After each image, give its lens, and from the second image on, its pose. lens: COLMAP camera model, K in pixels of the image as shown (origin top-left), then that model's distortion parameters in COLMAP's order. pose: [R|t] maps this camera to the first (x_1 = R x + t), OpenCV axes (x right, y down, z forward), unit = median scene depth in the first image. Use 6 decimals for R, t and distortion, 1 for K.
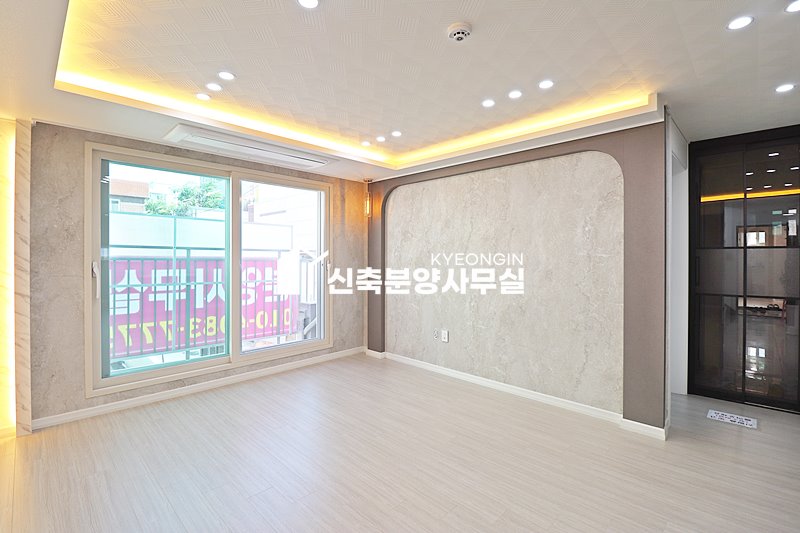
lens RADIAL K [[367.6, 0, 399.8], [0, 367.6, 258.2], [0, 0, 1]] dist [-0.001186, -0.013993]
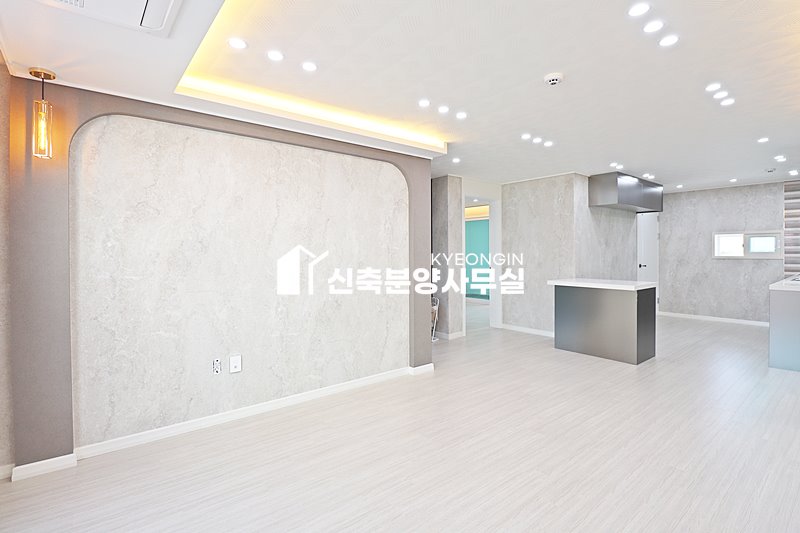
lens RADIAL K [[385.0, 0, 400.3], [0, 385.0, 254.8], [0, 0, 1]] dist [-0.002261, -0.011872]
pose [[0.112056, -0.009835, 0.993653, -0.600944], [0.009698, 0.999914, 0.008803, 0.002855], [-0.993655, 0.008650, 0.112142, 0.651807]]
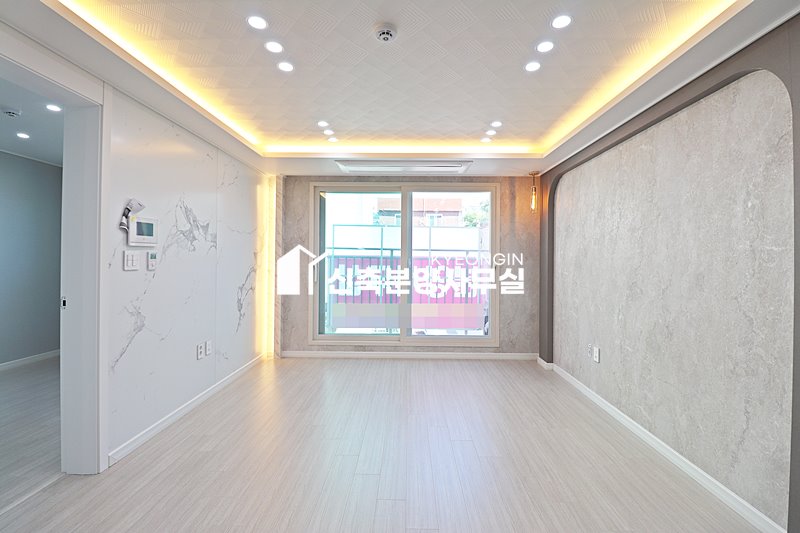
lens RADIAL K [[367.6, 0, 399.8], [0, 367.6, 258.2], [0, 0, 1]] dist [-0.001186, -0.013993]
pose [[0.682391, 0.001870, -0.730985, 0.442242], [-0.009267, 0.999938, -0.006093, 0.012704], [0.730929, 0.010932, 0.682366, 0.152243]]
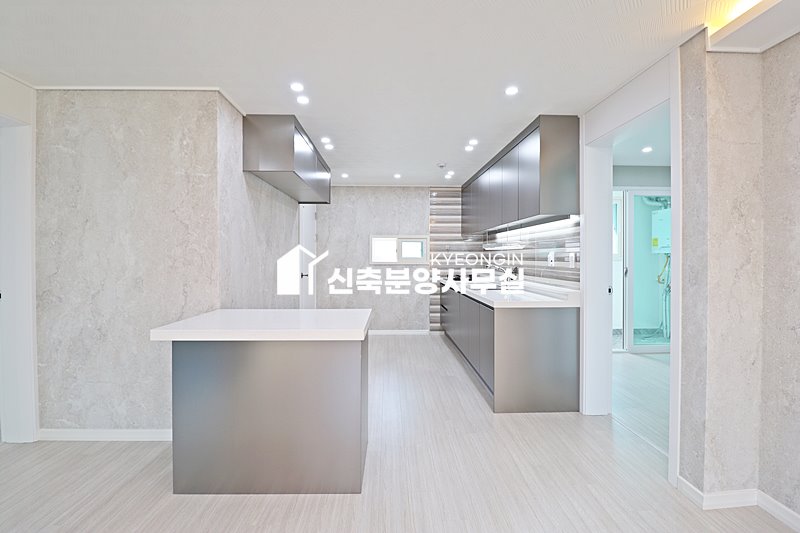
lens RADIAL K [[367.6, 0, 399.8], [0, 367.6, 258.2], [0, 0, 1]] dist [-0.001186, -0.013993]
pose [[-0.724020, -0.005349, 0.689758, 0.209121], [0.000288, 0.999968, 0.008056, 0.011563], [-0.689779, 0.006031, -0.723995, 0.418513]]
